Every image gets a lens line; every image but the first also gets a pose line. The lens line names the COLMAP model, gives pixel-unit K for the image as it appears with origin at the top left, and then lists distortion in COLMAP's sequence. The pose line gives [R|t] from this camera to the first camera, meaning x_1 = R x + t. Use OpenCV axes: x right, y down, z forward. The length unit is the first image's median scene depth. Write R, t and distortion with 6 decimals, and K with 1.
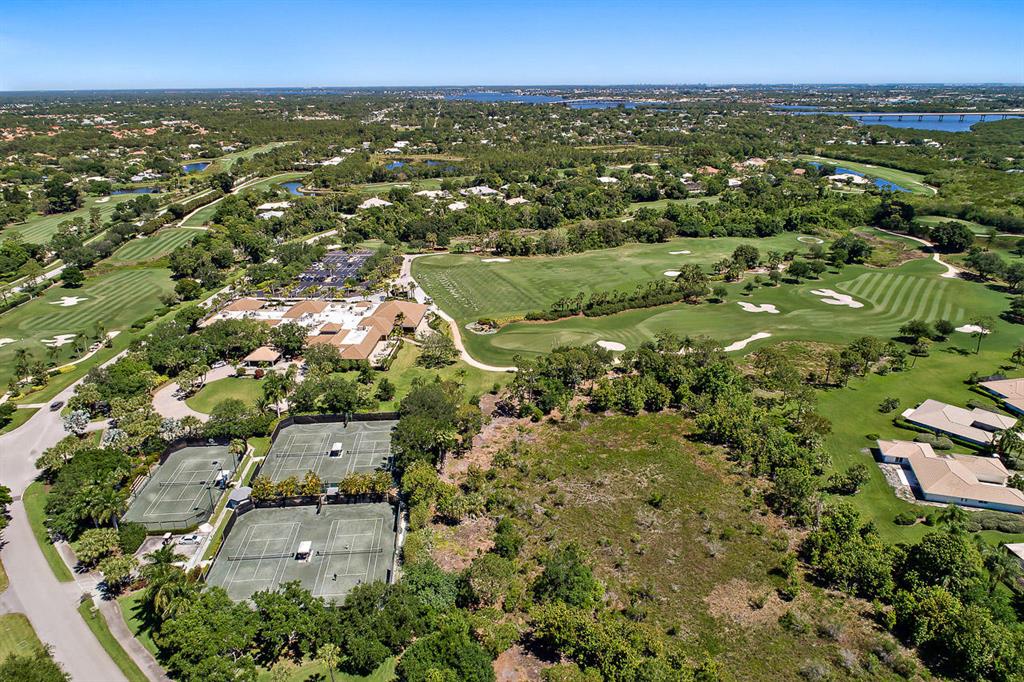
lens RADIAL K [[687.9, 0, 512.0], [0, 687.9, 341.0], [0, 0, 1]] dist [-0.004472, 0.002874]
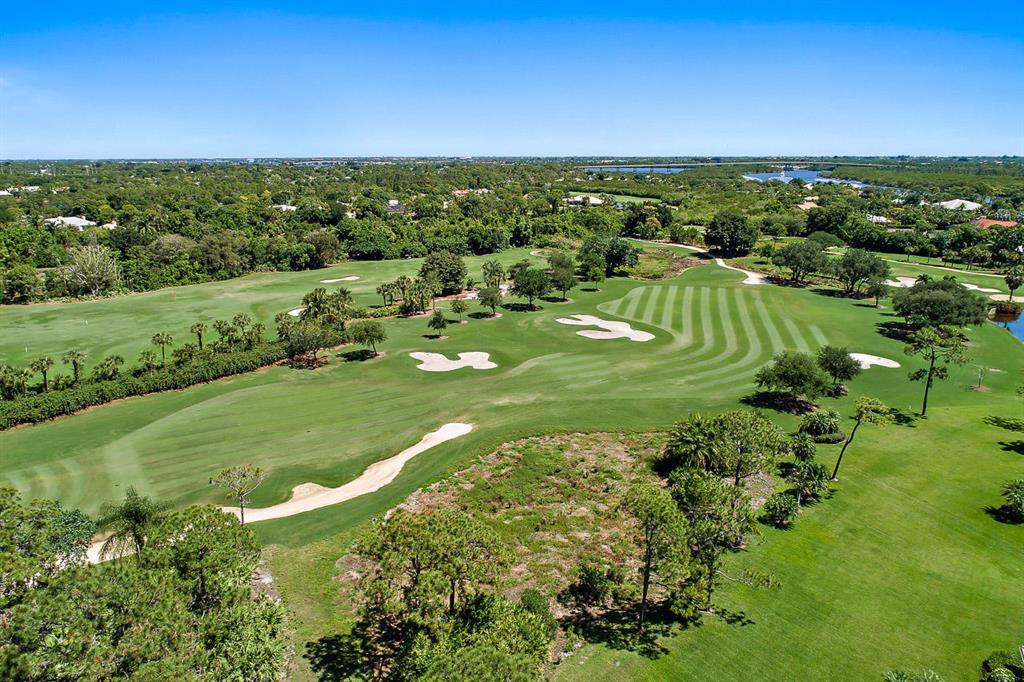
lens RADIAL K [[687.9, 0, 512.0], [0, 687.9, 341.0], [0, 0, 1]] dist [-0.004472, 0.002874]
pose [[0.939052, -0.087812, 0.332370, 0.177574], [0.120140, 0.989691, -0.077959, -0.015605], [-0.322098, 0.113139, 0.939922, 0.406515]]
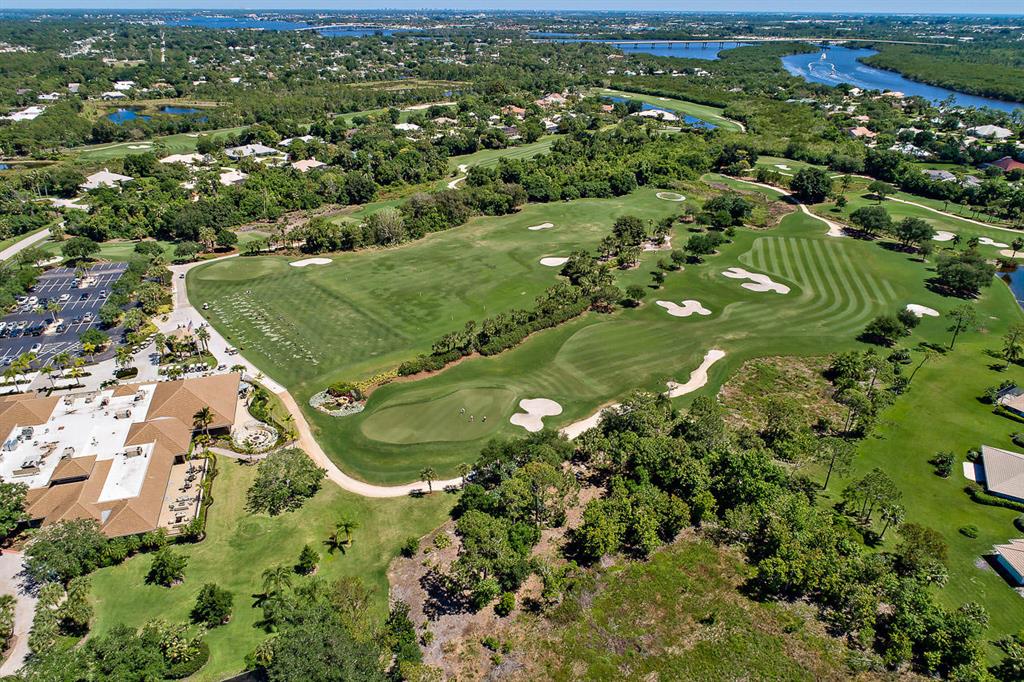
lens RADIAL K [[687.9, 0, 512.0], [0, 687.9, 341.0], [0, 0, 1]] dist [-0.004472, 0.002874]
pose [[0.942738, -0.136415, 0.304362, -0.051791], [0.107664, 0.988149, 0.109404, -0.085320], [-0.315680, -0.070371, 0.946253, 0.226639]]
